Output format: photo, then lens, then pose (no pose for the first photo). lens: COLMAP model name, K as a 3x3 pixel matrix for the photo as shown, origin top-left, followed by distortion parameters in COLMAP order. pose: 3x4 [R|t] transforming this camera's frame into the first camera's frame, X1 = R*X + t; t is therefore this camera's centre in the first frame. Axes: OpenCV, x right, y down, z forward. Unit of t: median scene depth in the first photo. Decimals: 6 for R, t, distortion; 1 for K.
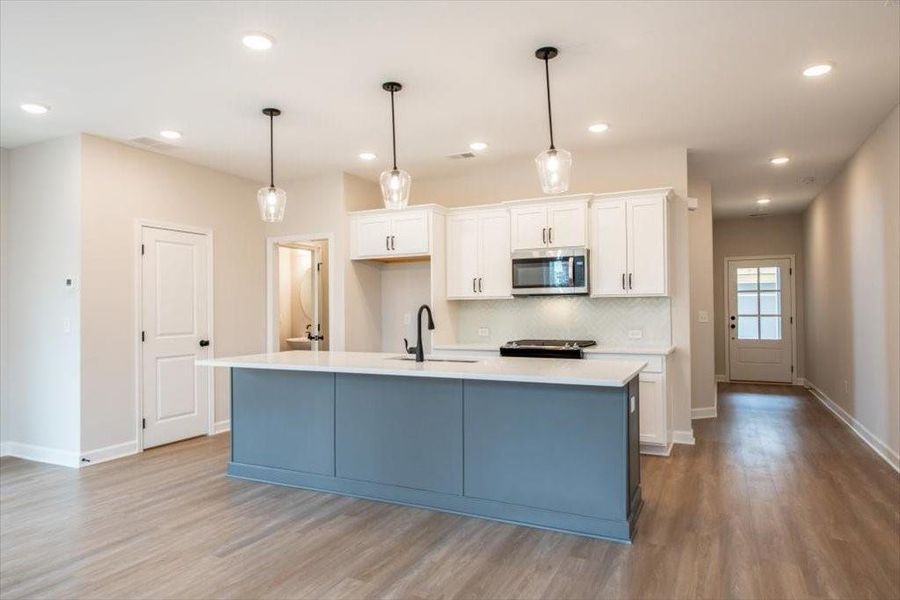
lens RADIAL K [[550.8, 0, 454.6], [0, 550.8, 301.1], [0, 0, 1]] dist [-0.002785, -0.002845]
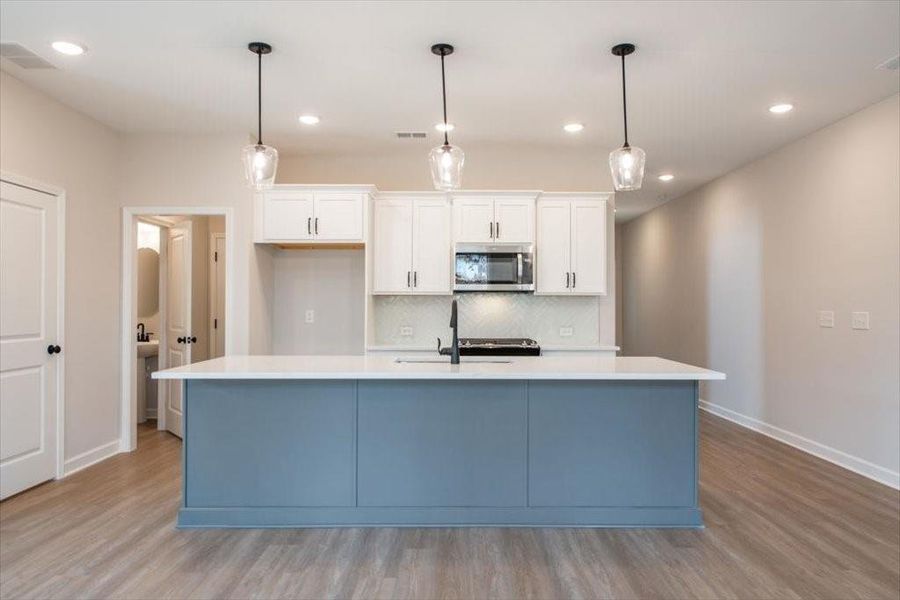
lens RADIAL K [[592.3, 0, 456.1], [0, 592.3, 297.9], [0, 0, 1]] dist [0.001897, -0.003964]
pose [[0.899697, 0.017856, 0.436150, -0.364801], [-0.017471, 0.999835, -0.004894, 0.006117], [-0.436166, -0.003217, 0.899861, 0.105789]]
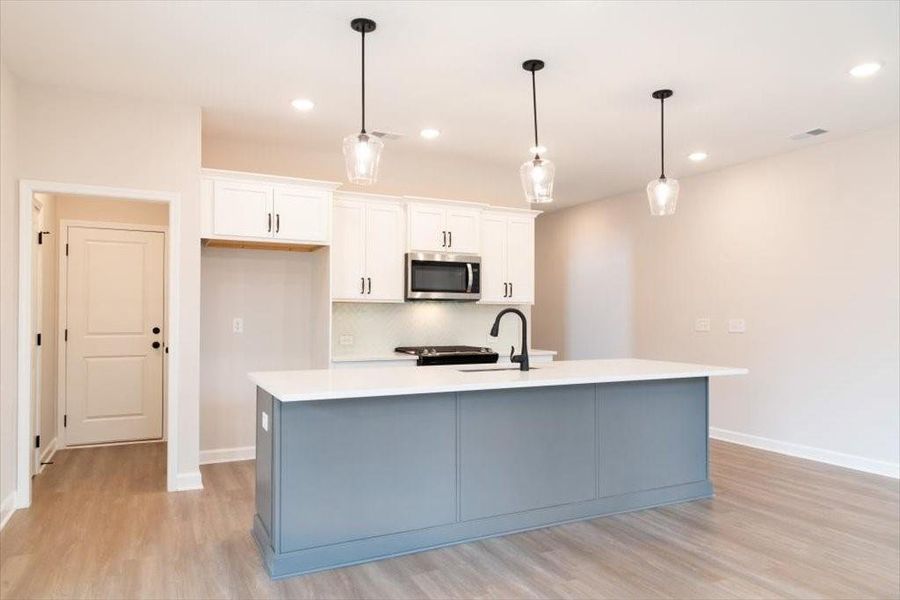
lens RADIAL K [[592.3, 0, 451.0], [0, 592.3, 305.5], [0, 0, 1]] dist [0.001897, -0.003964]
pose [[0.614524, 0.025001, 0.788502, -0.696763], [-0.022878, 0.999642, -0.013866, 0.013778], [-0.788566, -0.009518, 0.614876, 0.372750]]
